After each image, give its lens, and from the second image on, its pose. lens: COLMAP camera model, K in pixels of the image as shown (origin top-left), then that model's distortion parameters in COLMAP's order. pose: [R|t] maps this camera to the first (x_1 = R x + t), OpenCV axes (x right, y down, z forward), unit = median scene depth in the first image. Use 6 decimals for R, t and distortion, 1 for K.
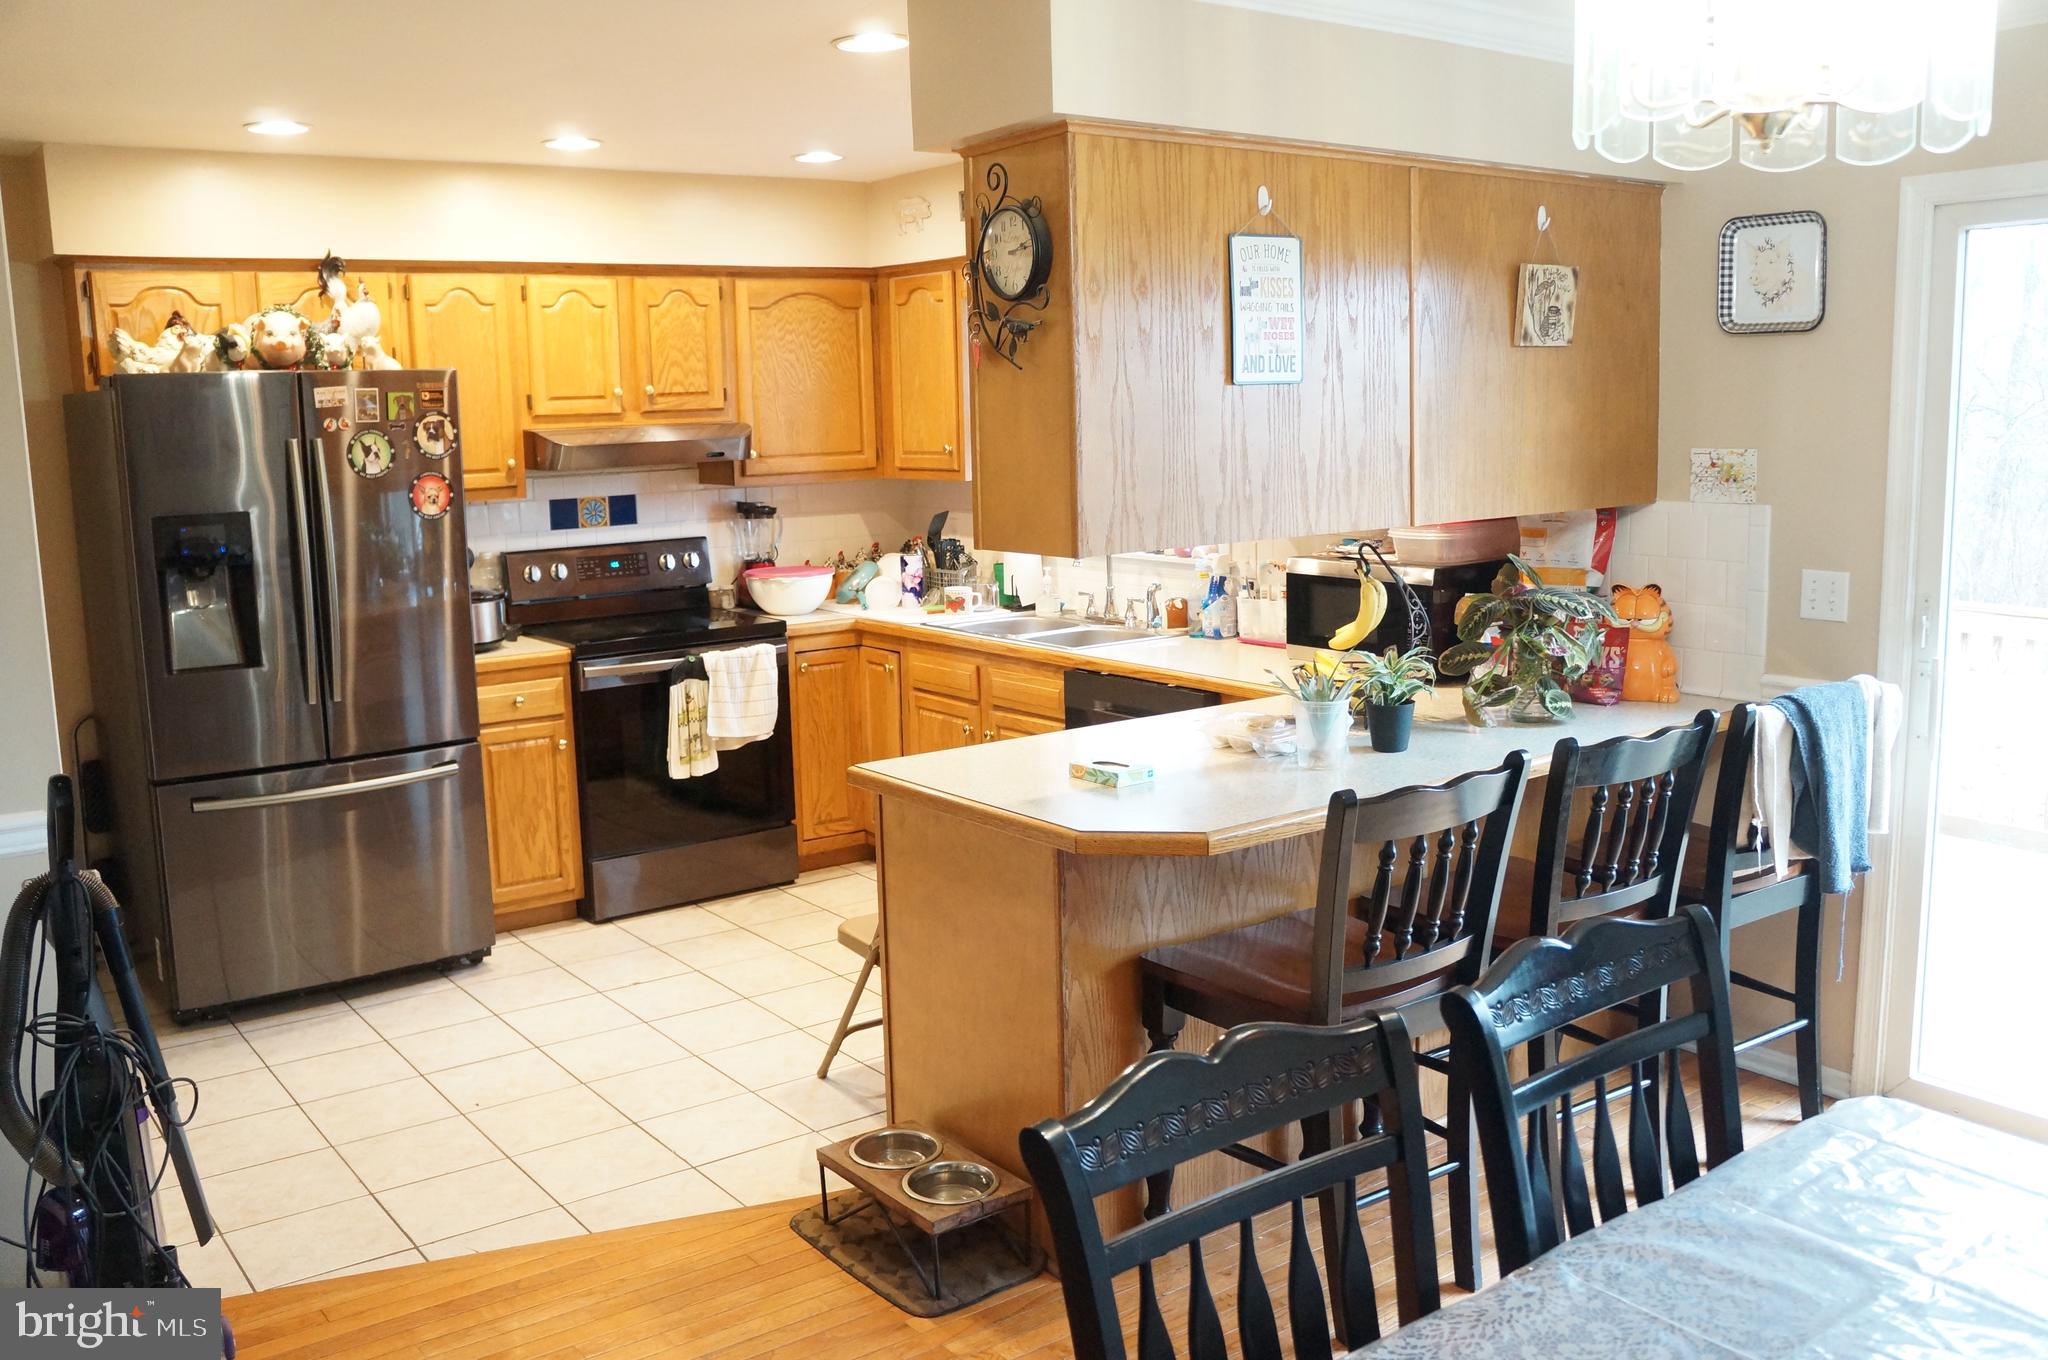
lens RADIAL K [[1746.3, 0, 1041.7], [0, 1746.3, 664.3], [0, 0, 1]] dist [-0.153023, 0.152911]
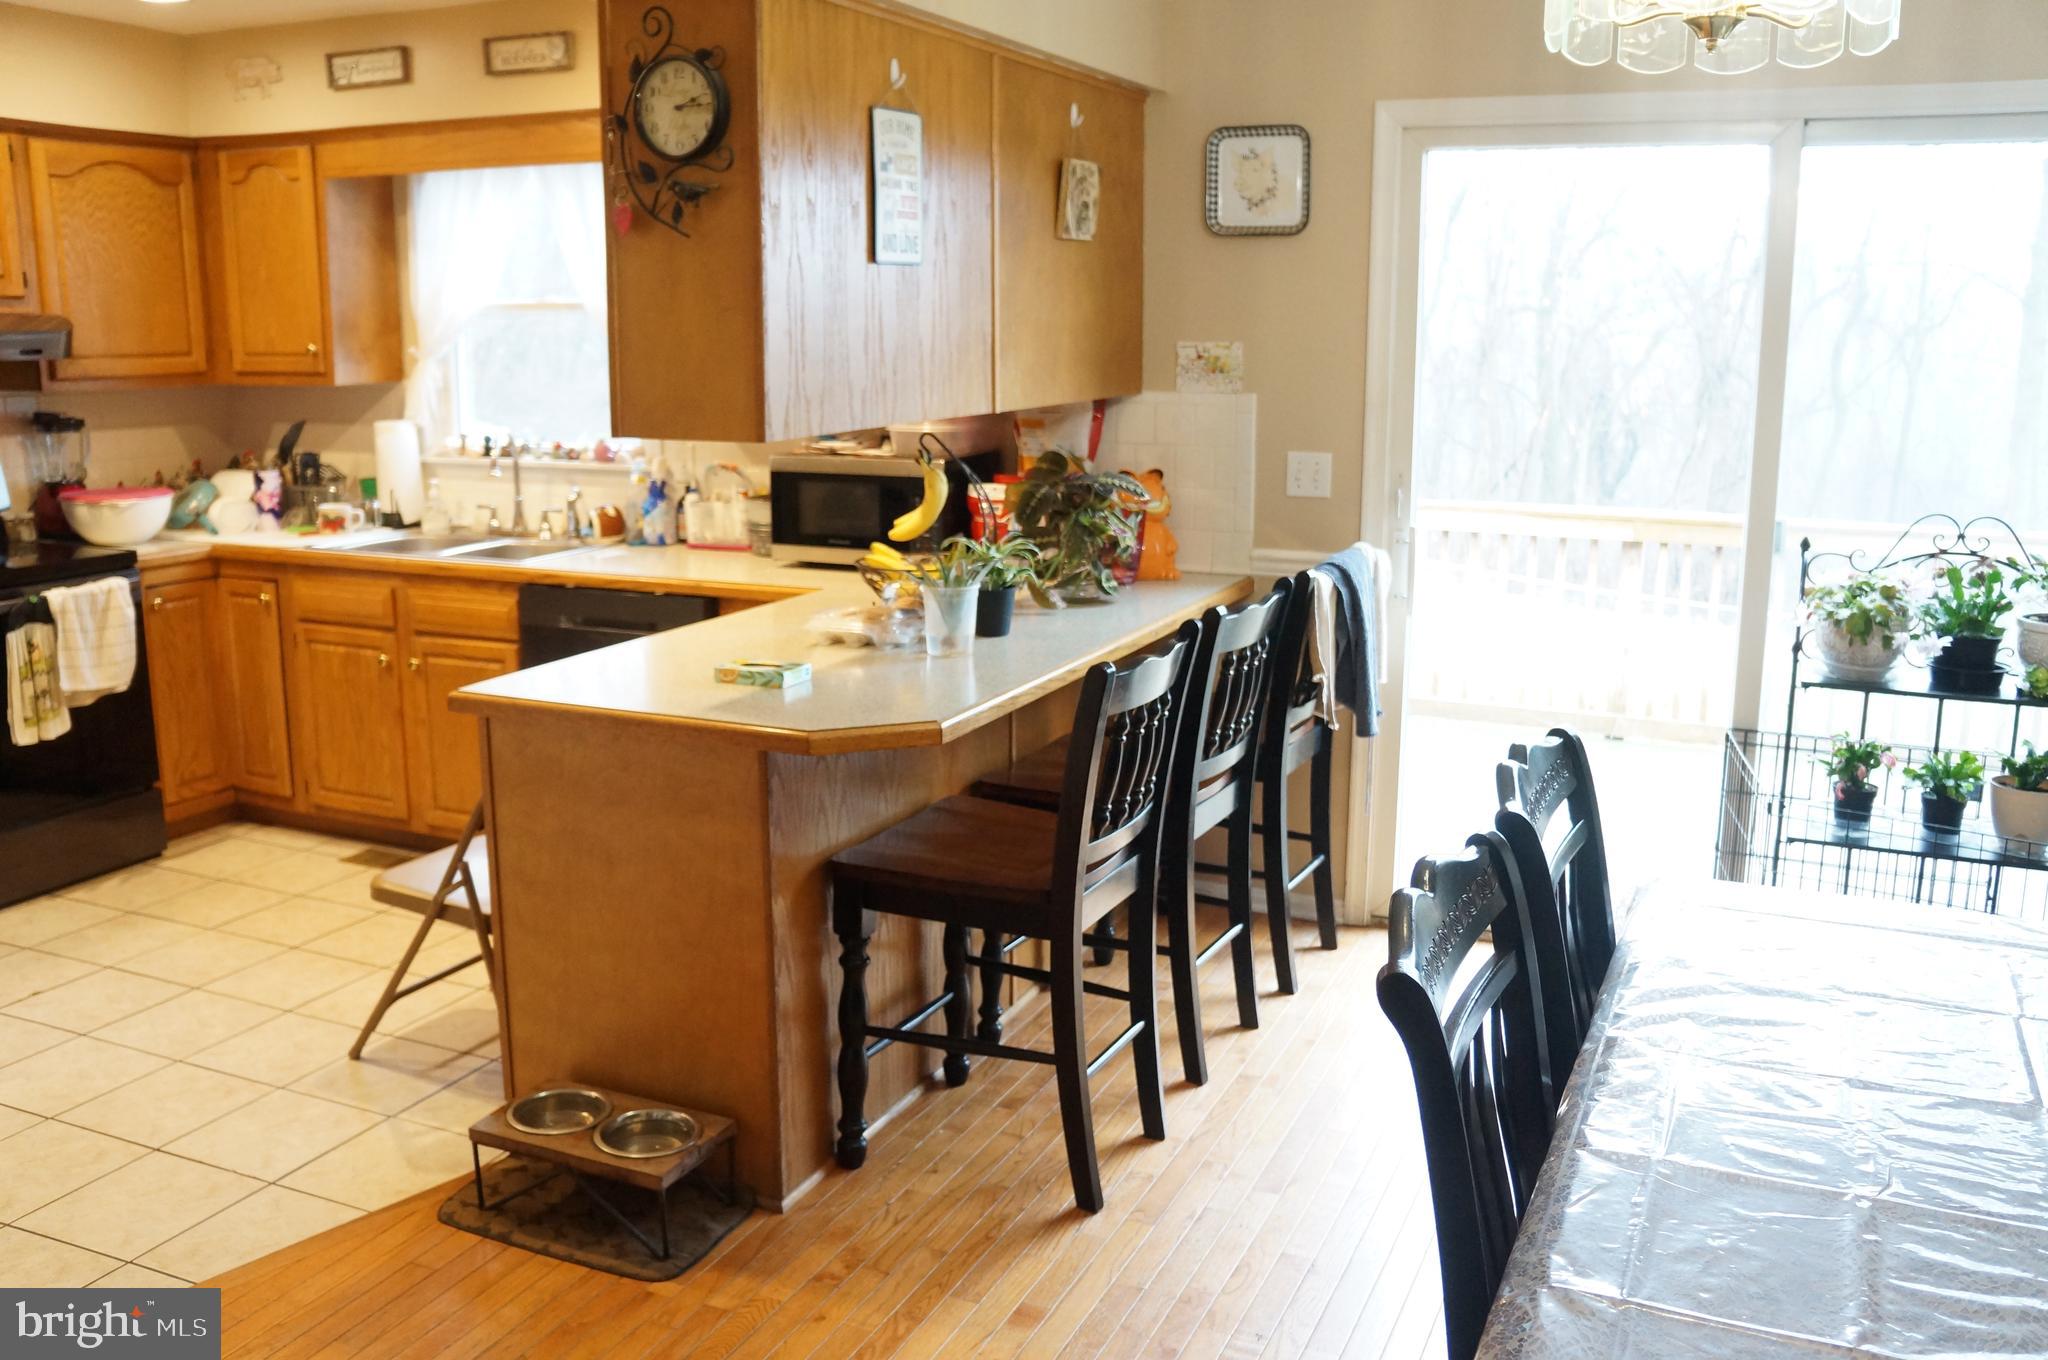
lens RADIAL K [[1746.3, 0, 1041.7], [0, 1746.3, 664.3], [0, 0, 1]] dist [-0.153023, 0.152911]
pose [[0.873382, -0.071098, 0.481818, -0.175738], [0.050542, 0.997177, 0.055528, 0.007787], [-0.484405, -0.024145, 0.874510, 0.065820]]
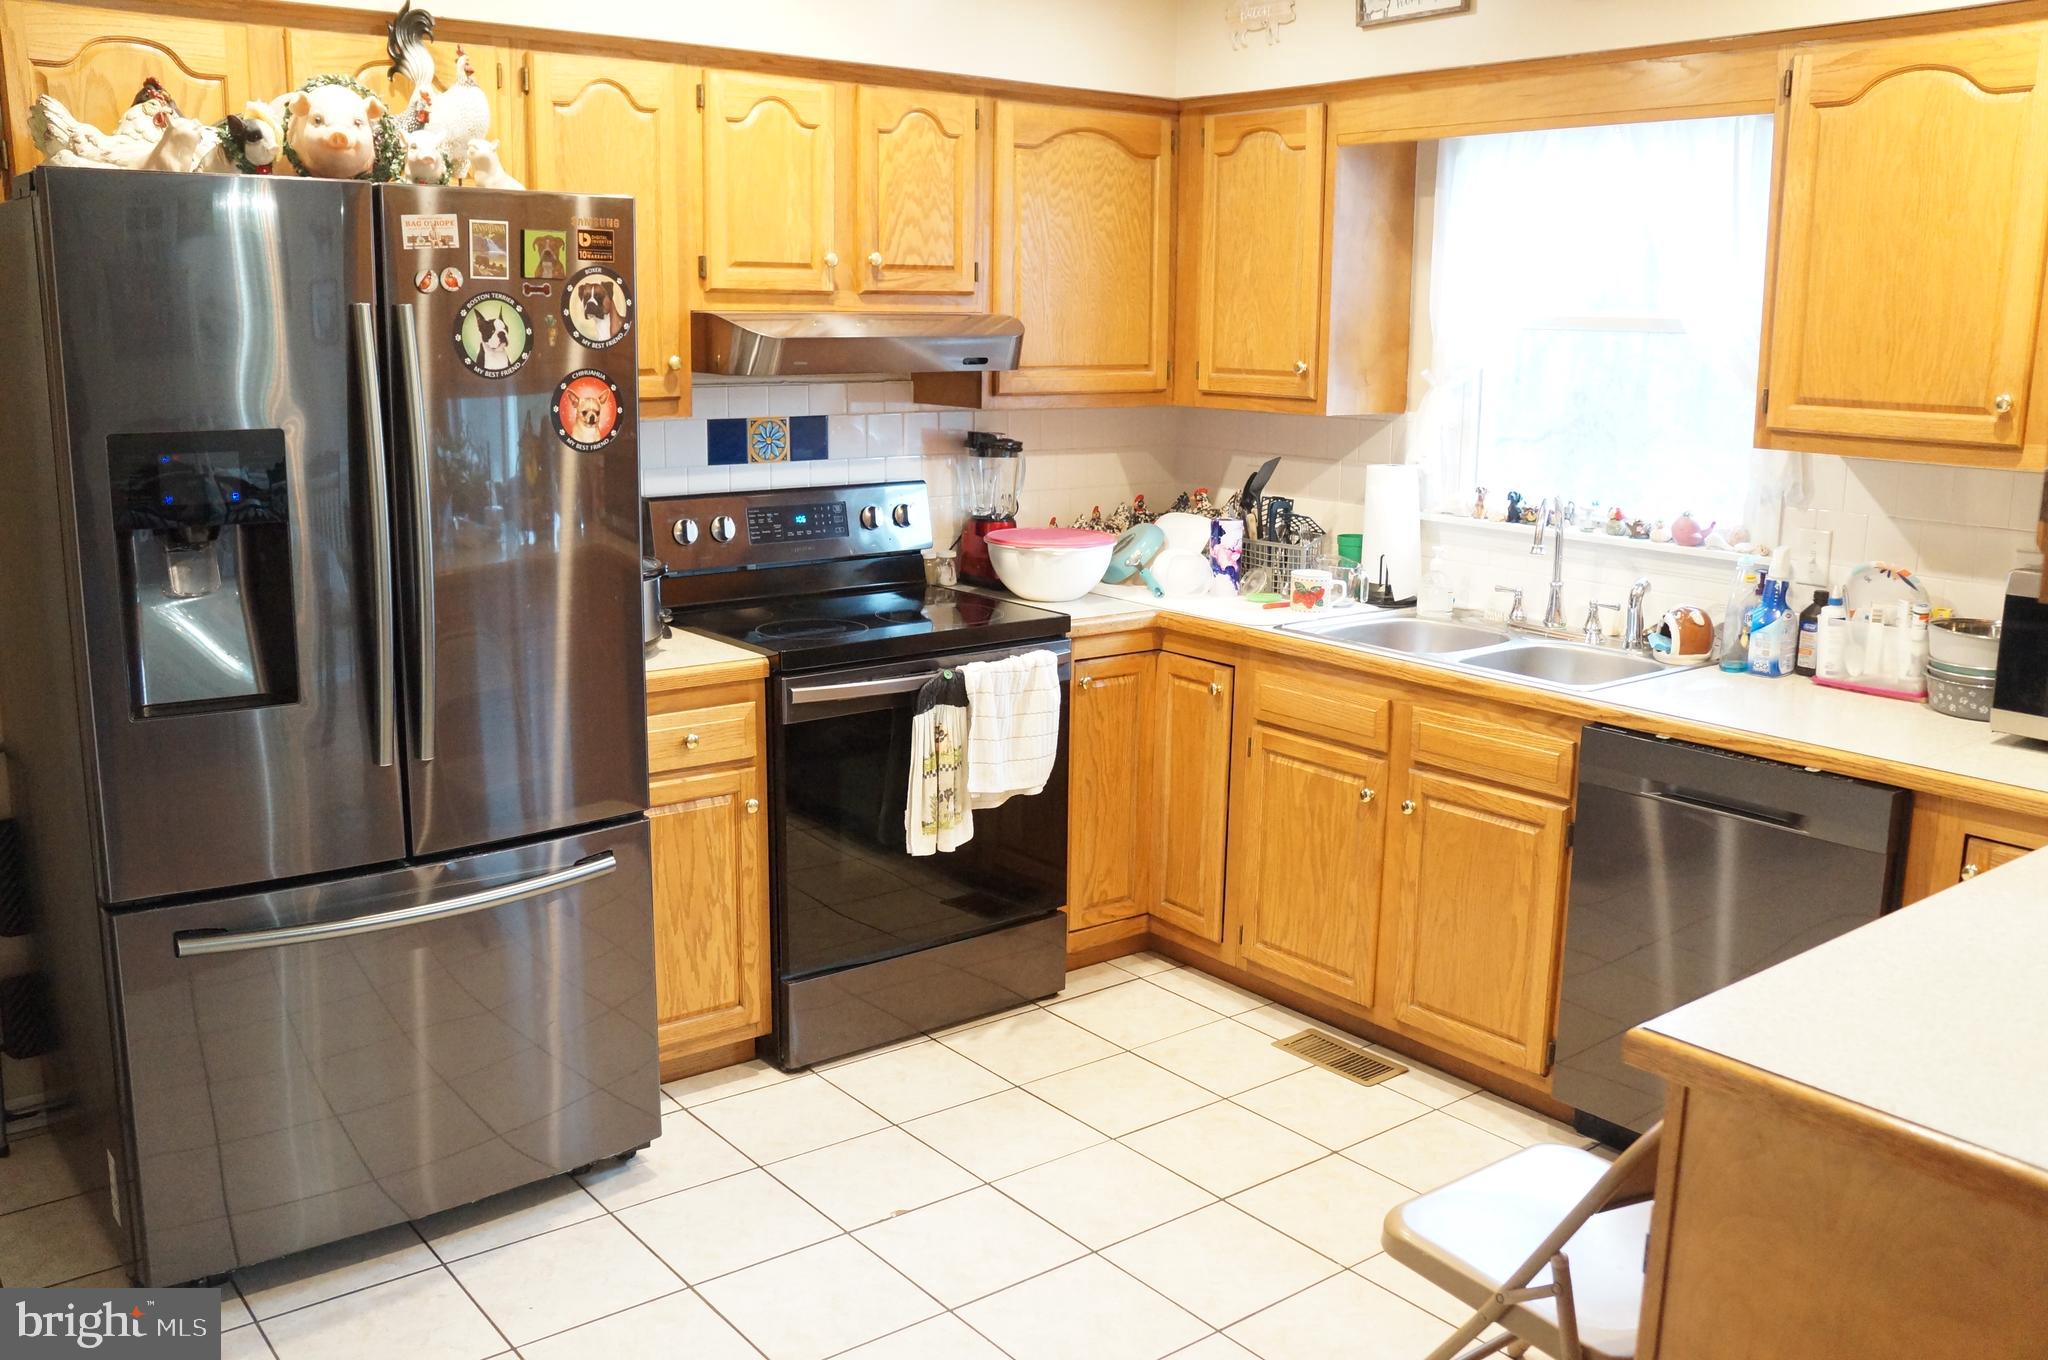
lens RADIAL K [[1746.3, 0, 1041.7], [0, 1746.3, 664.3], [0, 0, 1]] dist [-0.153023, 0.152911]
pose [[0.999098, 0.030705, 0.029346, -0.191028], [-0.031939, 0.998584, 0.042550, -0.036932], [-0.027998, -0.043449, 0.998663, 0.356151]]
